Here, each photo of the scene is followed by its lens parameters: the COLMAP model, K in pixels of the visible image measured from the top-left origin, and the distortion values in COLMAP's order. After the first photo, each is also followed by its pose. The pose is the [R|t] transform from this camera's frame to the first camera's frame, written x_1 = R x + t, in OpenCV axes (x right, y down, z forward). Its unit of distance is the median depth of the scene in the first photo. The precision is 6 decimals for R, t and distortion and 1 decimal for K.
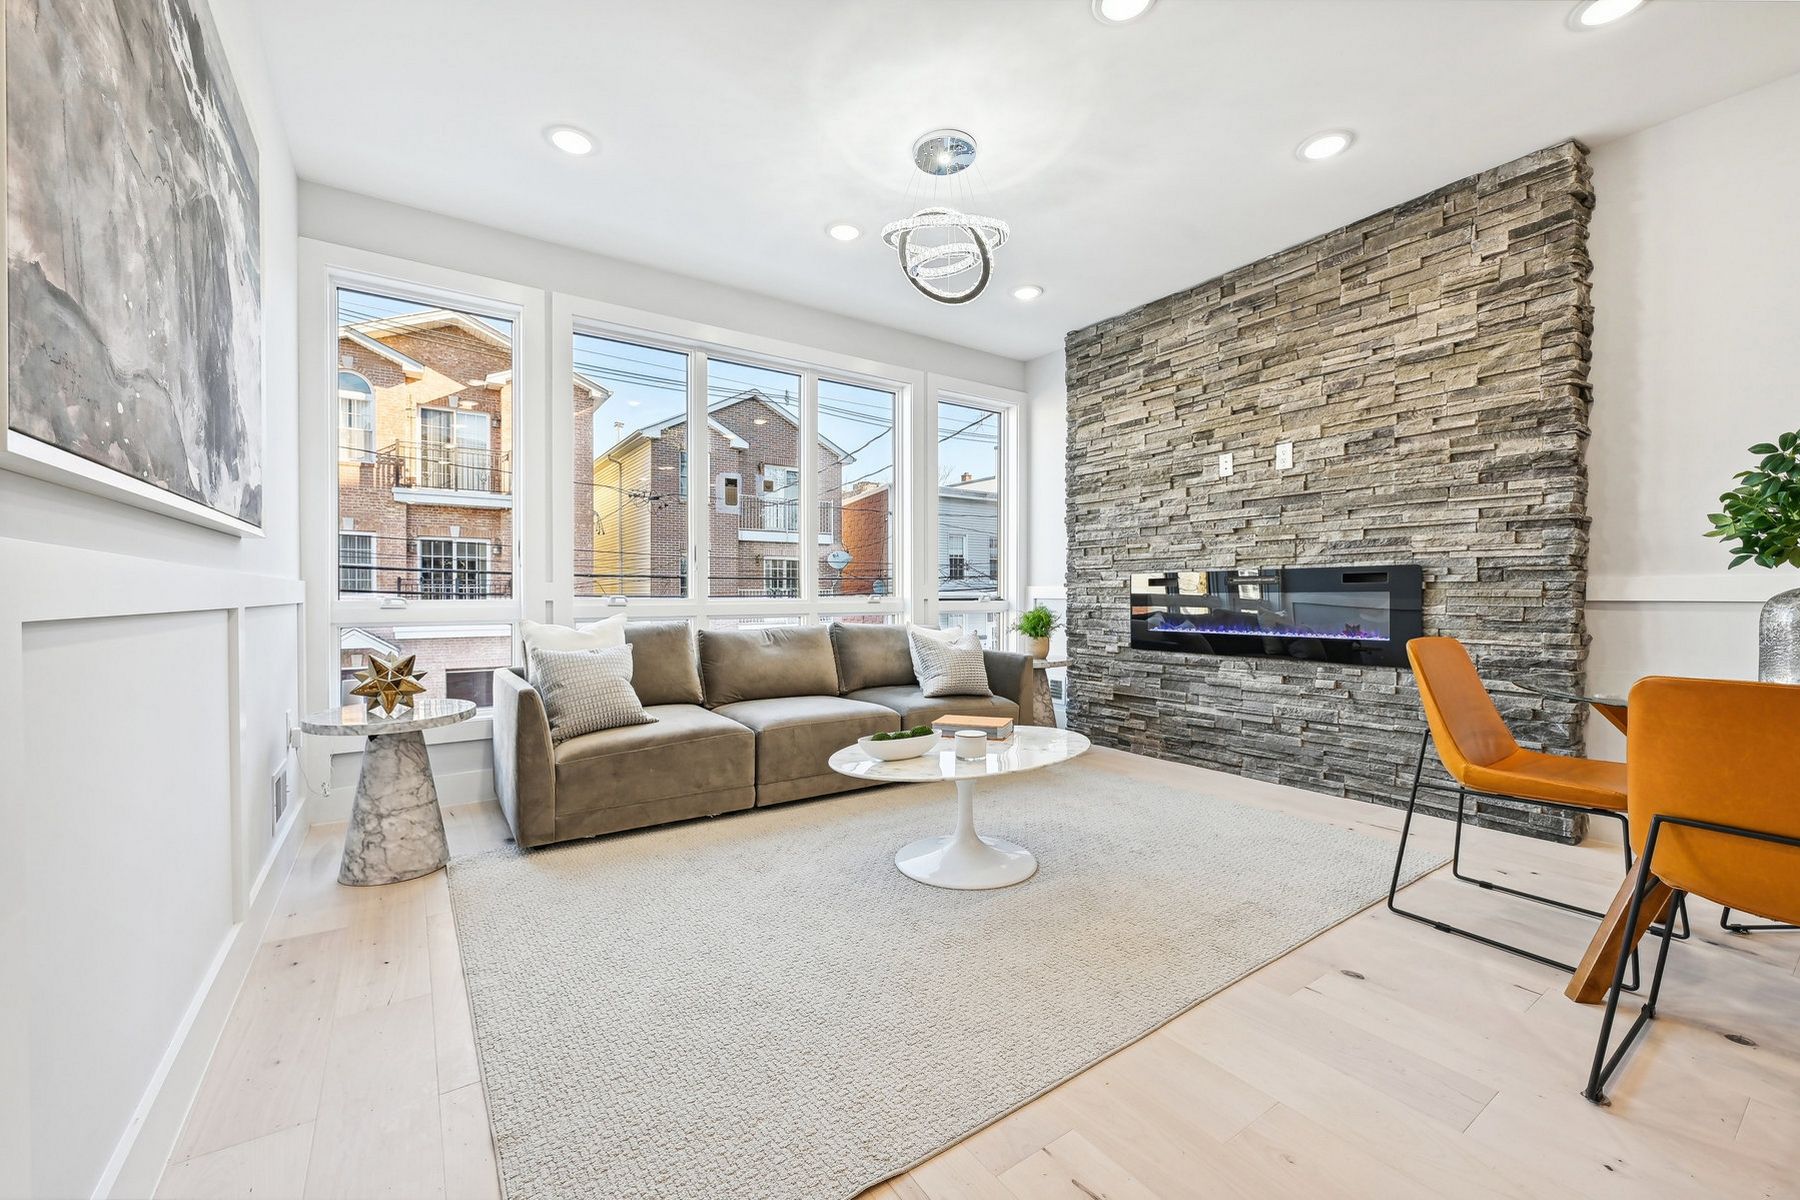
lens RADIAL K [[714.0, 0, 893.0], [0, 714.0, 595.6], [0, 0, 1]] dist [0.001007, -0.000036]
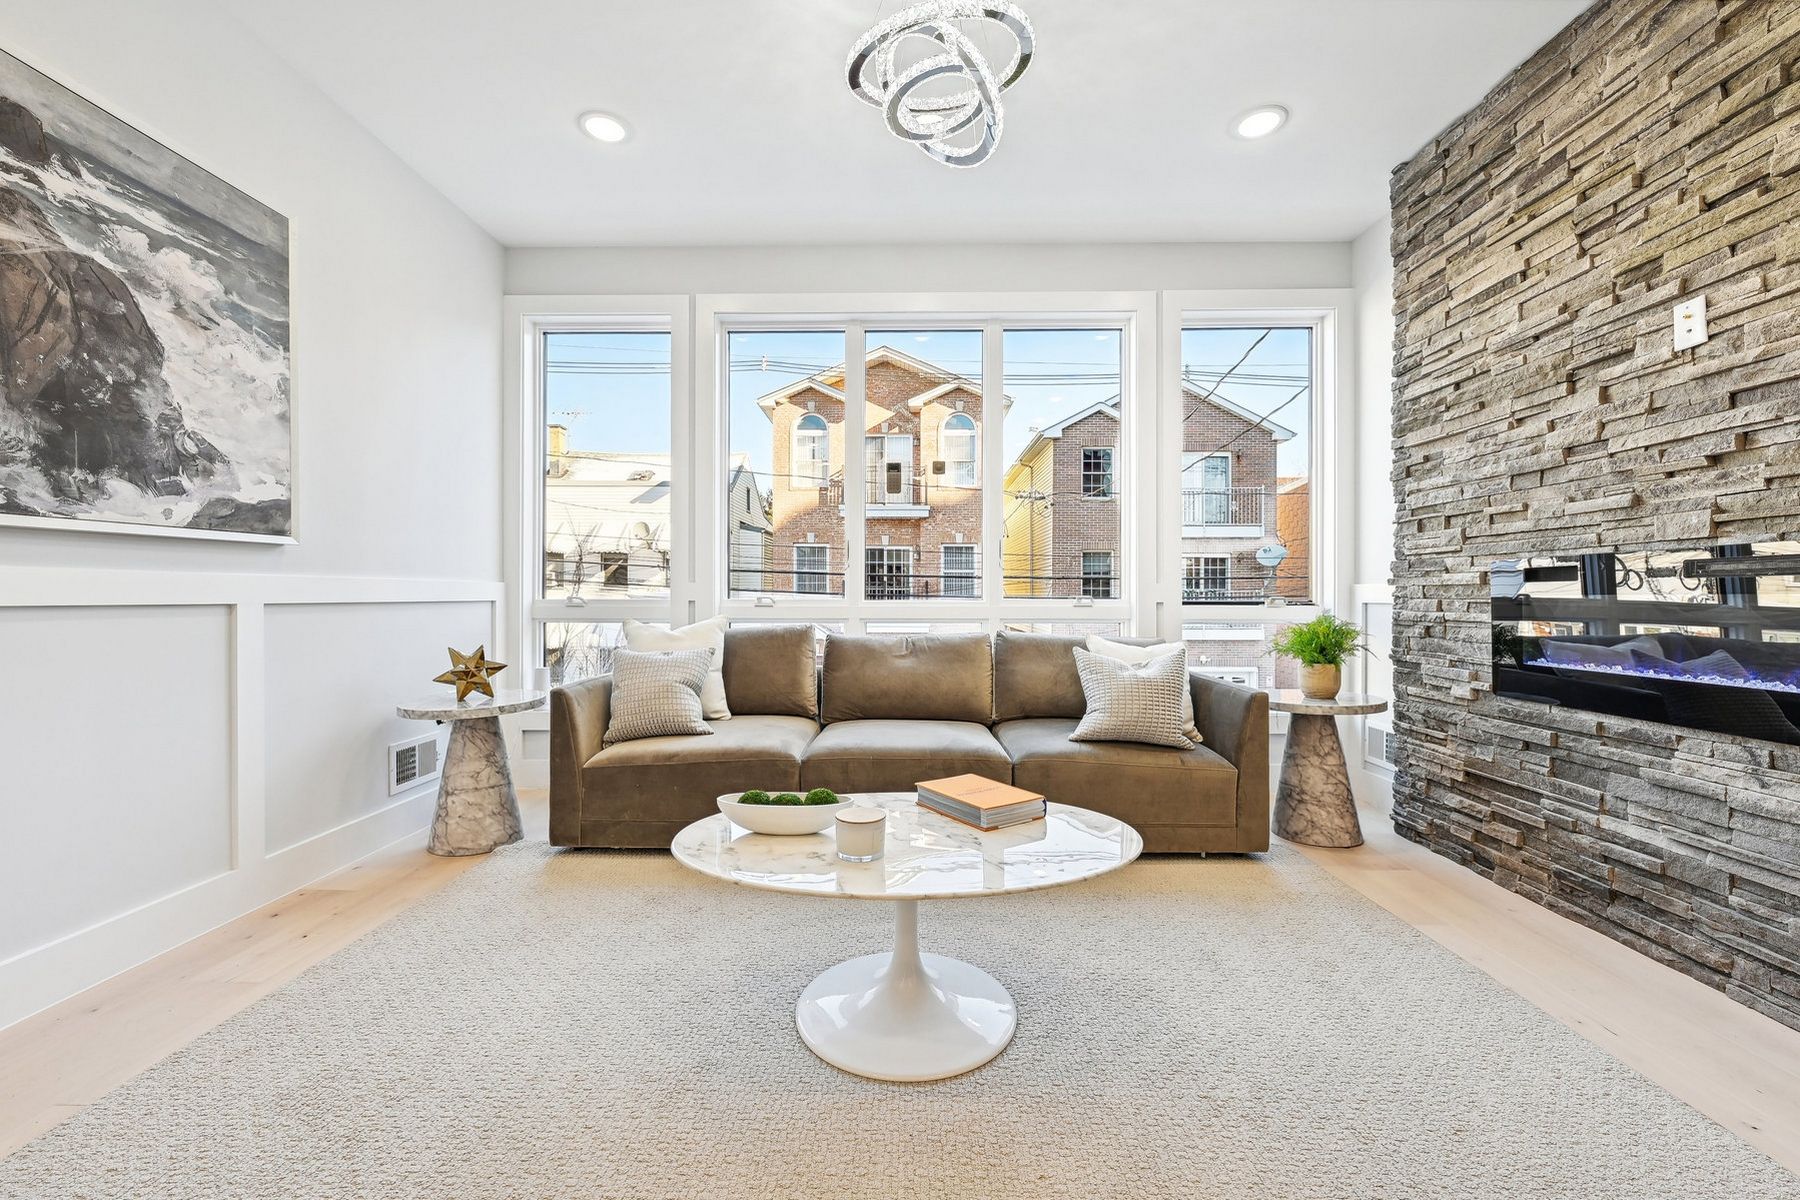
lens RADIAL K [[717.1, 0, 898.3], [0, 717.1, 592.9], [0, 0, 1]] dist [0.000810, -0.000271]
pose [[0.815418, 0.000811, -0.578871, 0.296397], [-0.004258, 0.999980, -0.004598, -0.000320], [0.578856, 0.006214, 0.815406, 0.294536]]
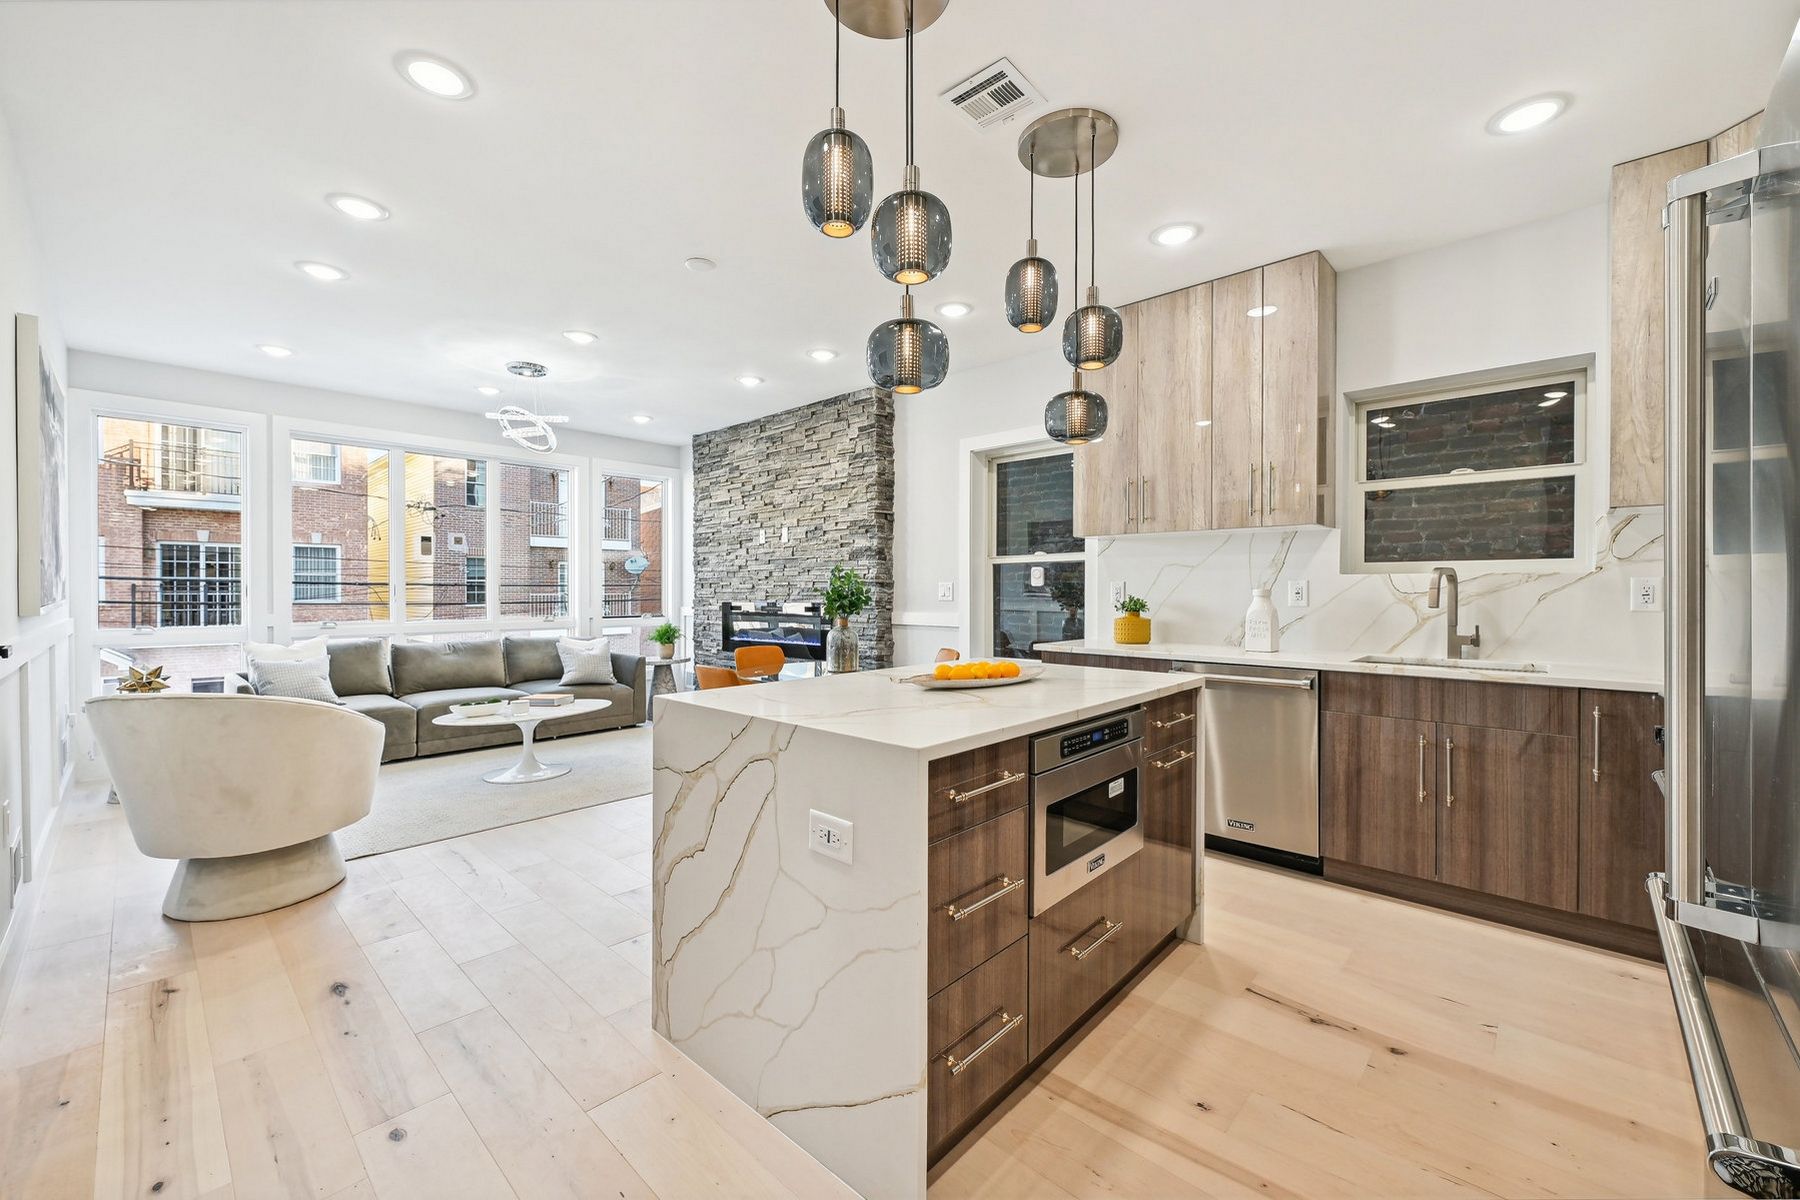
lens RADIAL K [[717.1, 0, 898.3], [0, 717.1, 592.9], [0, 0, 1]] dist [0.000810, -0.000271]
pose [[0.976595, -0.000577, 0.215087, 0.393863], [0.000521, 1.000000, 0.000319, -0.052723], [-0.215087, -0.000200, 0.976595, -0.610619]]
